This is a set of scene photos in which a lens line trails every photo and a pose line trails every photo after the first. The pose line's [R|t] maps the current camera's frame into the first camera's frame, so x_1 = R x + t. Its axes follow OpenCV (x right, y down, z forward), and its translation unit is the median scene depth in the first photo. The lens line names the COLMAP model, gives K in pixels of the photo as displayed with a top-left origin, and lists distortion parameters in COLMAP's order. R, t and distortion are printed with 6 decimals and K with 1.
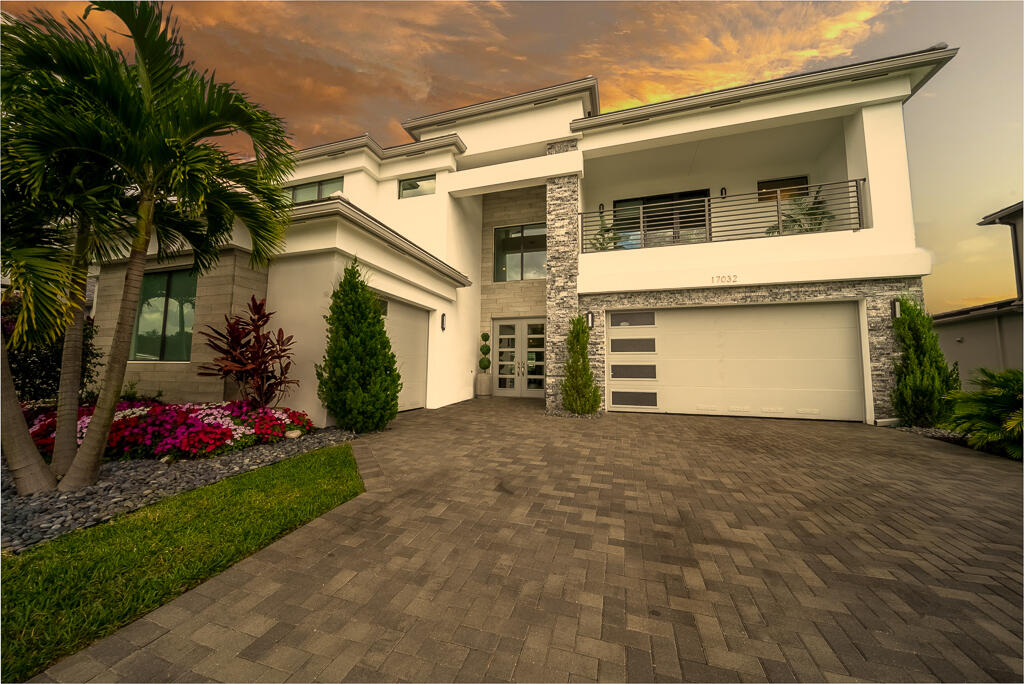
lens RADIAL K [[363.8, 0, 507.1], [0, 363.8, 340.1], [0, 0, 1]] dist [-0.005141, -0.000951]
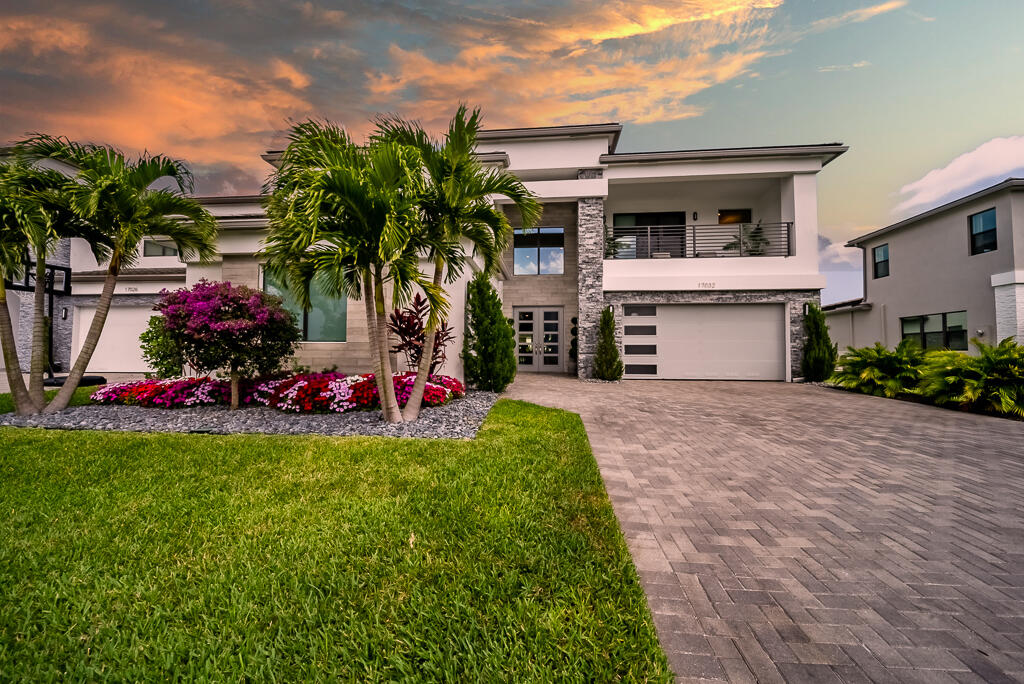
lens RADIAL K [[363.8, 0, 519.0], [0, 363.8, 342.0], [0, 0, 1]] dist [-0.005141, -0.000951]
pose [[0.978069, 0.001201, 0.208278, -0.376307], [-0.012650, 0.998480, 0.053646, -0.009607], [-0.207897, -0.055104, 0.976597, -0.232013]]
